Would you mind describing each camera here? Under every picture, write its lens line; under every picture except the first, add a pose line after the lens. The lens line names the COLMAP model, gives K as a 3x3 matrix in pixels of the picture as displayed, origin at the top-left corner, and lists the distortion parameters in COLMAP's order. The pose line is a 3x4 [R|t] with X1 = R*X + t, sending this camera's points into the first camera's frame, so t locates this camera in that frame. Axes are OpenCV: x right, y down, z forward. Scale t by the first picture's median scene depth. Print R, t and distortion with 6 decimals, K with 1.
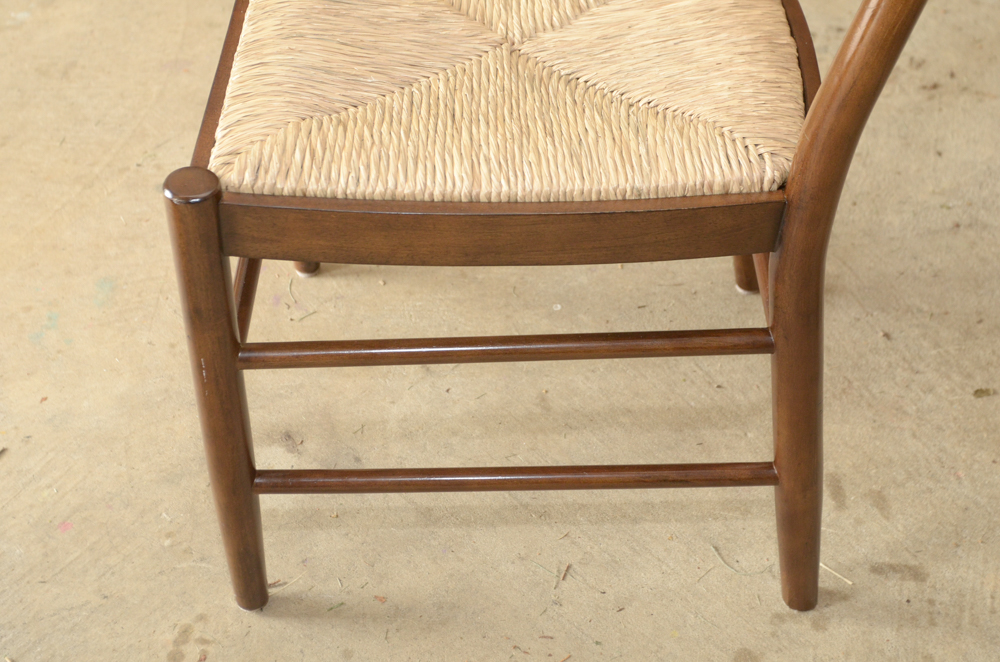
lens RADIAL K [[1437.3, 0, 500.0], [0, 1437.3, 331.0], [0, 0, 1]] dist [0.003372, 0.054420]
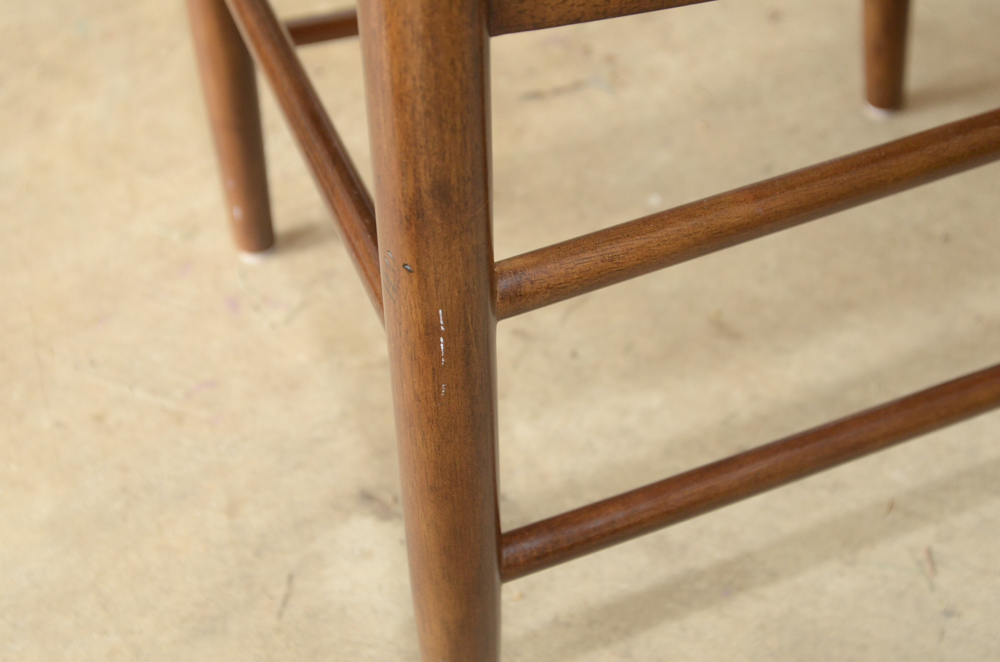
lens RADIAL K [[1437.3, 0, 500.0], [0, 1437.3, 331.0], [0, 0, 1]] dist [0.003372, 0.054420]
pose [[0.933425, -0.271007, 0.235103, -0.274213], [0.278369, 0.960472, 0.001949, 0.027509], [-0.226338, 0.063626, 0.971969, 0.518696]]
